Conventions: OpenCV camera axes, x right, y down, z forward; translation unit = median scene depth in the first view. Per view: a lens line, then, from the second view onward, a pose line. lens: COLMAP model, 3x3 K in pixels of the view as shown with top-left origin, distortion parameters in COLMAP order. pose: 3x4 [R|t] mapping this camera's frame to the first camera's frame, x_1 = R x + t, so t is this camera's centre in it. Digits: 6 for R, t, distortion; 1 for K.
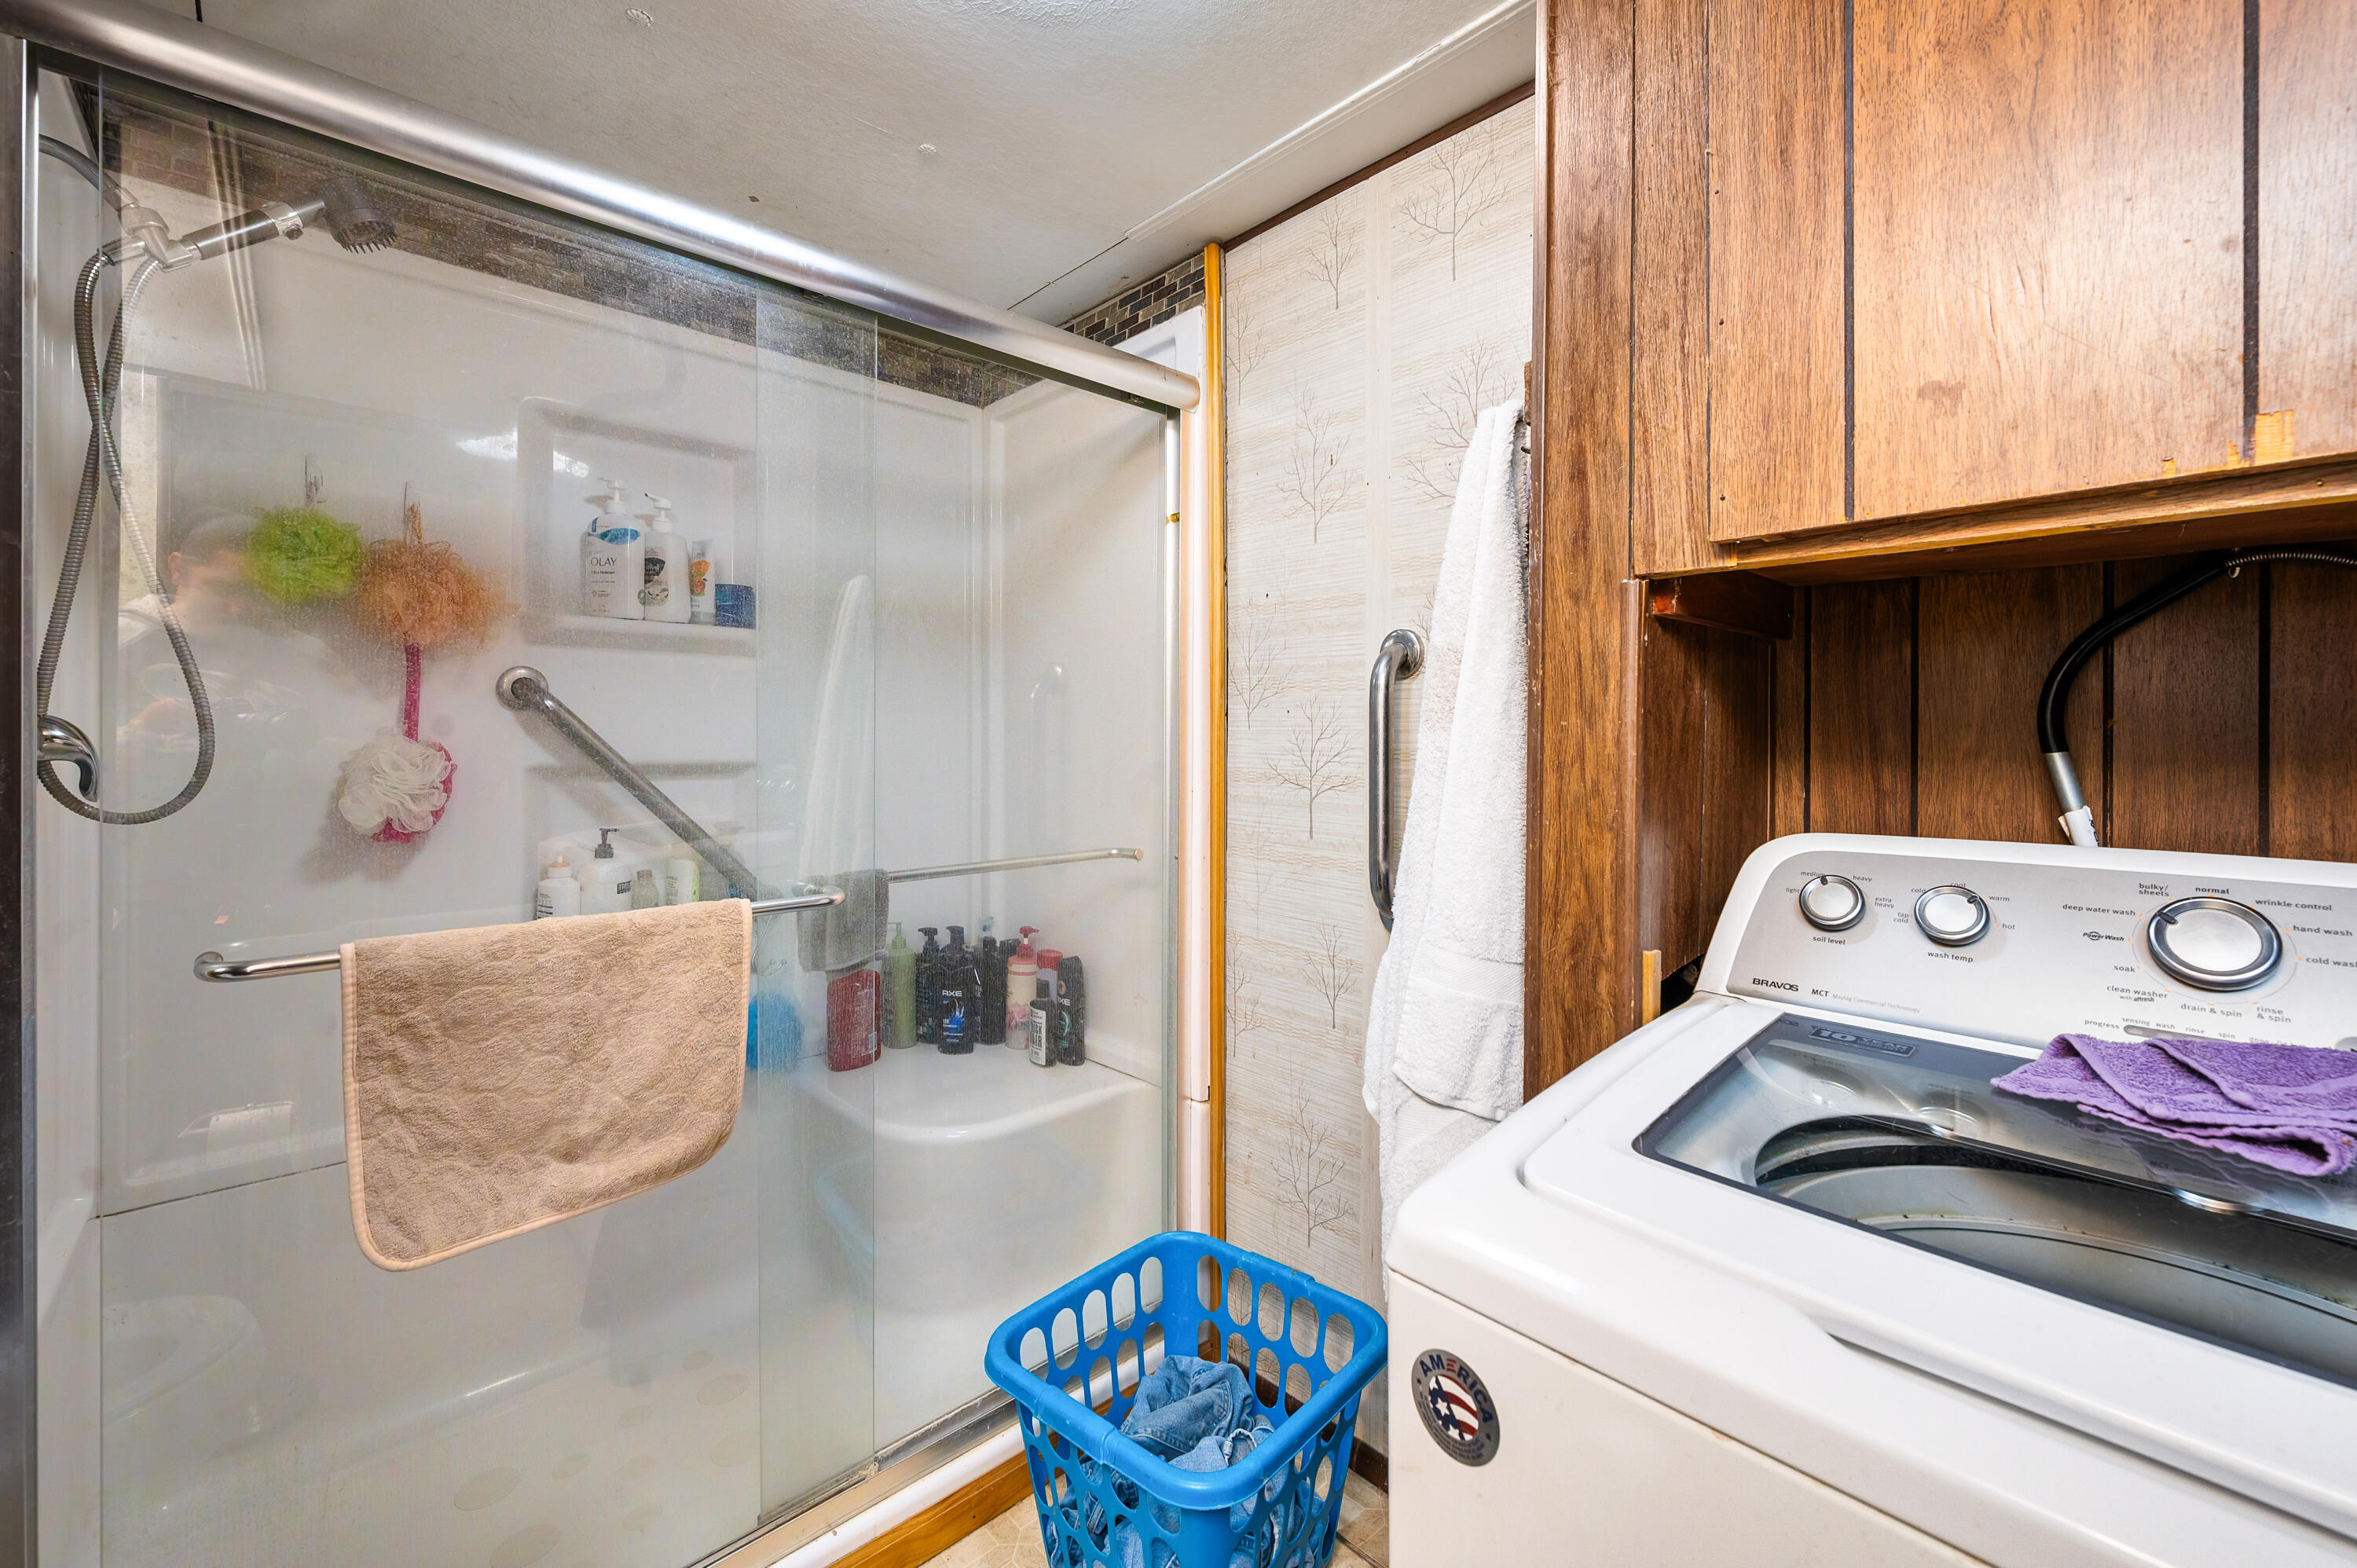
lens RADIAL K [[956.7, 0, 1171.8], [0, 956.7, 752.8], [0, 0, 1]] dist [-0.002588, -0.000034]
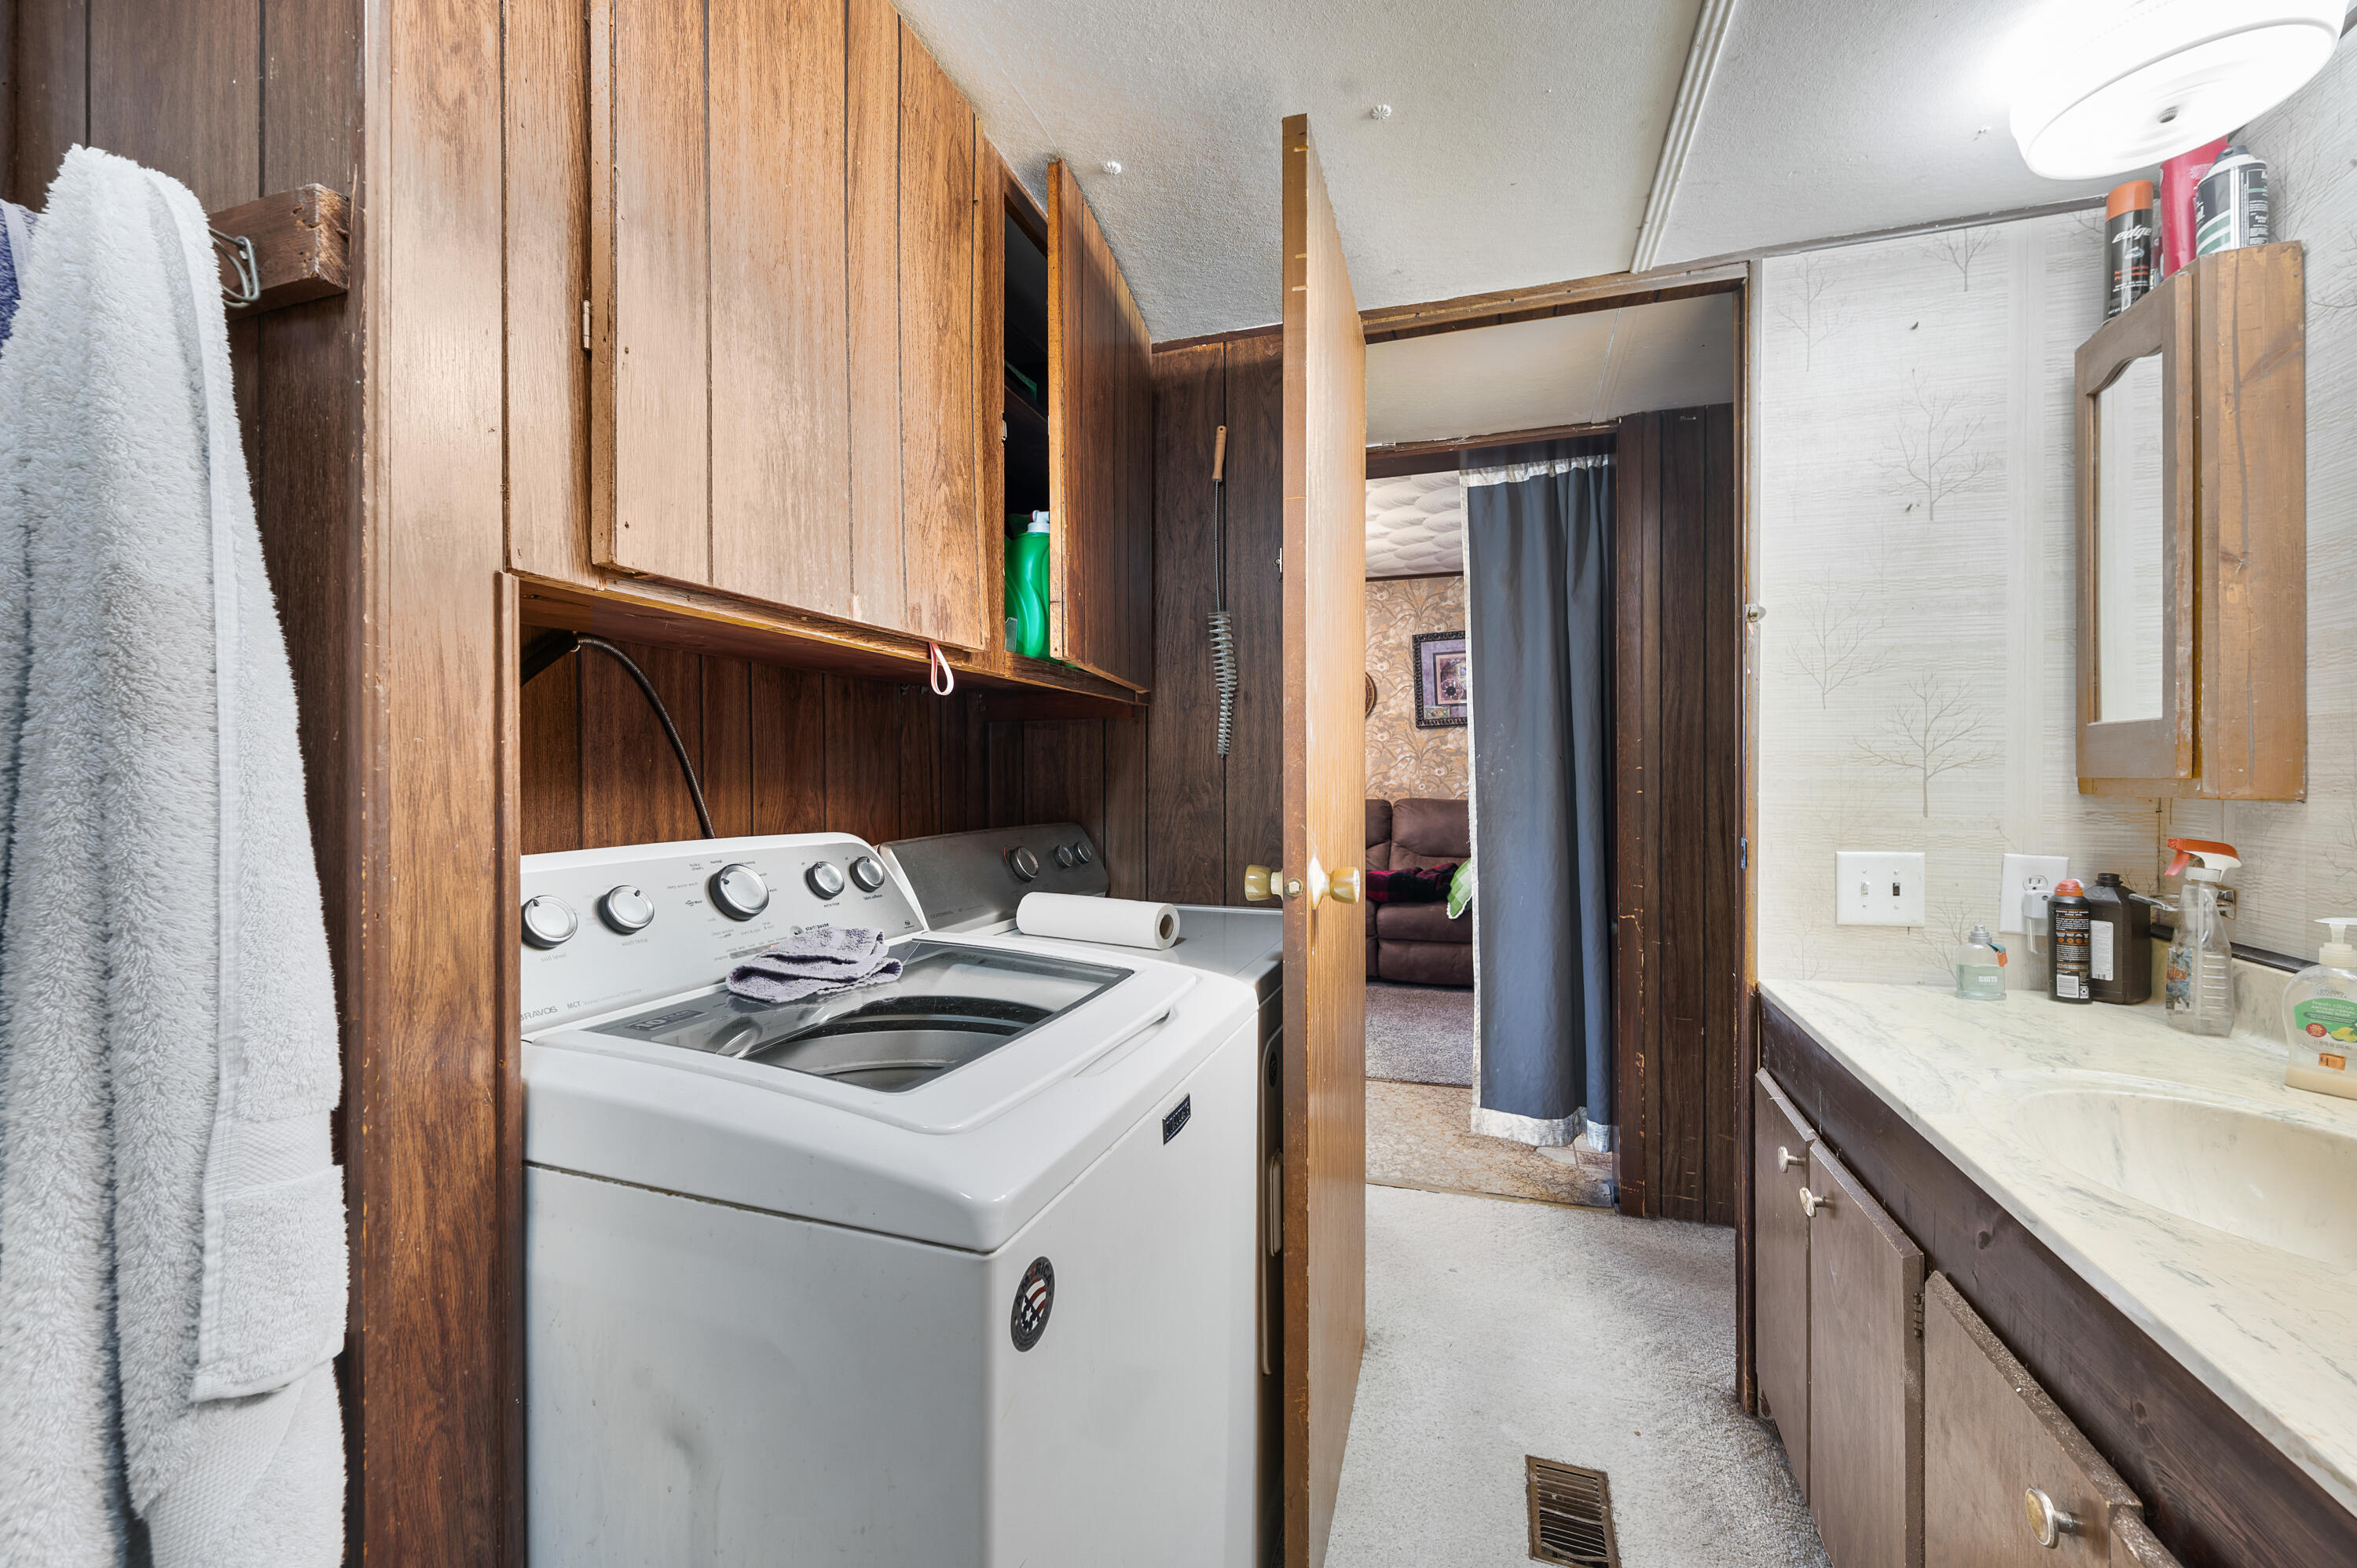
lens RADIAL K [[955.4, 0, 1178.5], [0, 955.4, 784.0], [0, 0, 1]] dist [0.019929, 0.000018]
pose [[-0.482741, -0.009012, 0.875717, -0.422645], [0.012751, 0.999769, 0.017318, -0.001789], [-0.875670, 0.019527, -0.482515, 0.687574]]
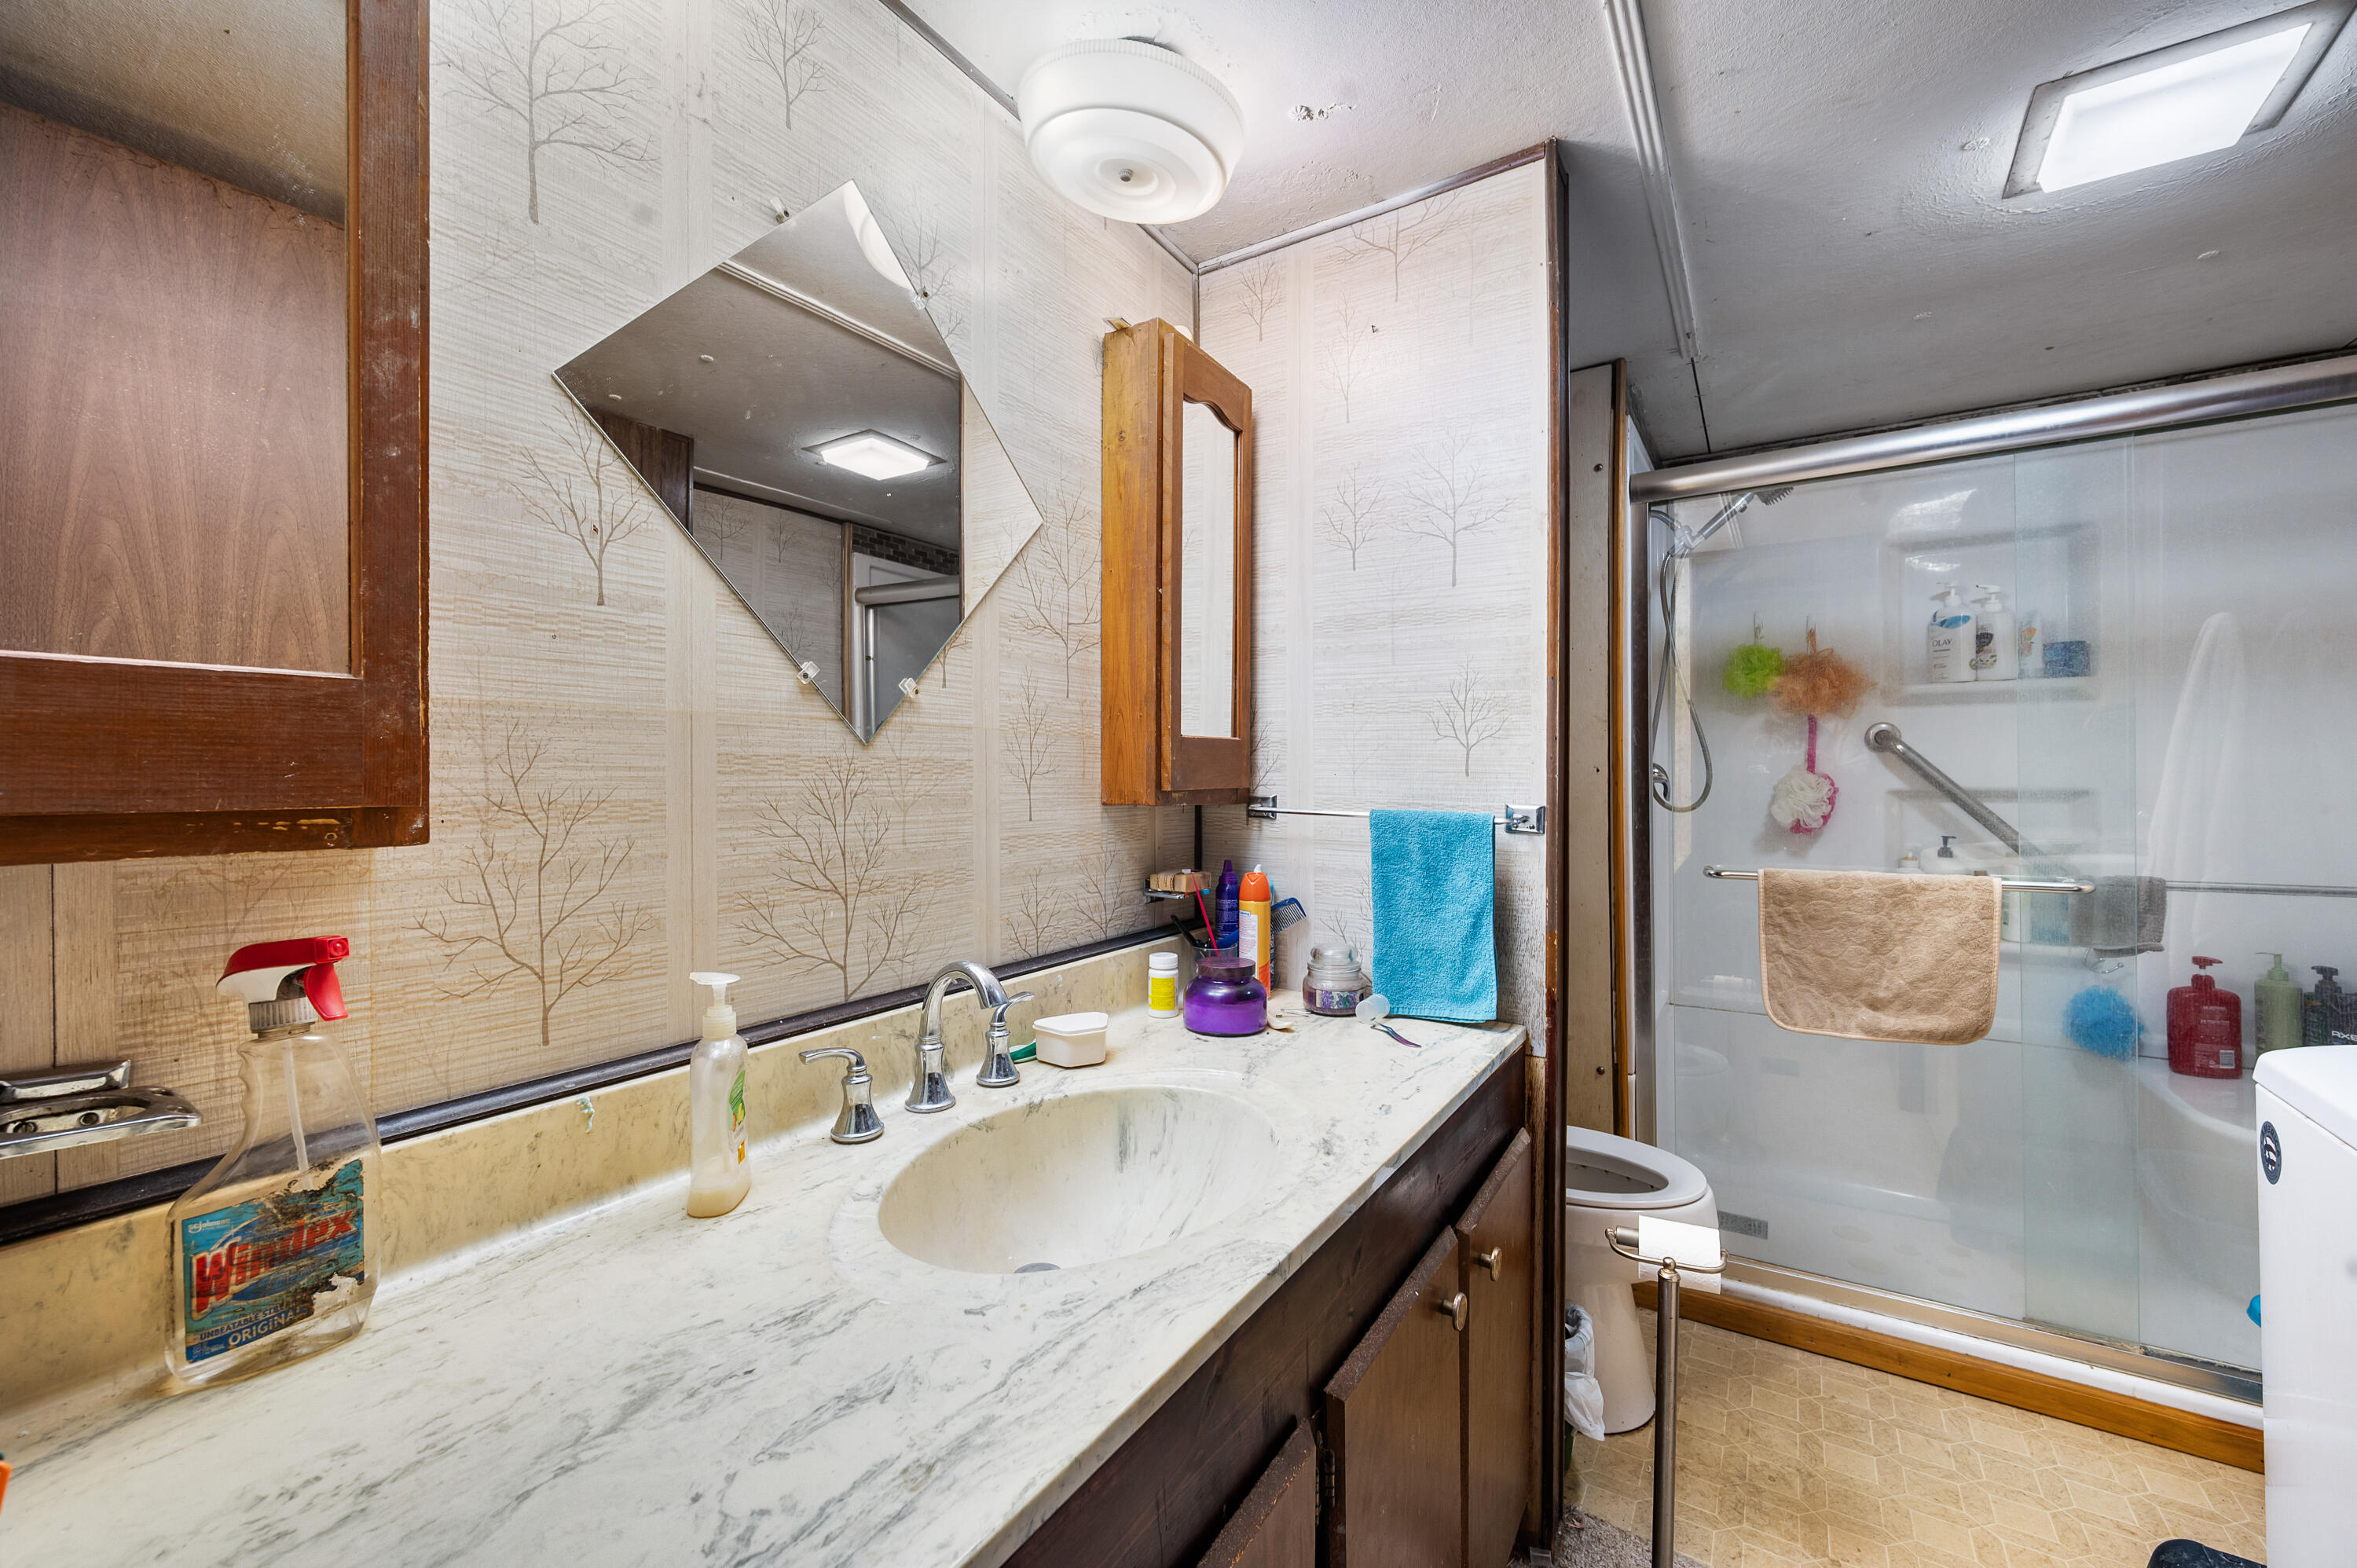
lens RADIAL K [[956.7, 0, 1171.8], [0, 956.7, 752.8], [0, 0, 1]] dist [-0.002588, -0.000034]
pose [[0.253224, -0.025918, -0.967060, 0.732637], [-0.006057, 0.999579, -0.028376, 0.008420], [0.967389, 0.013043, 0.252961, -0.683218]]
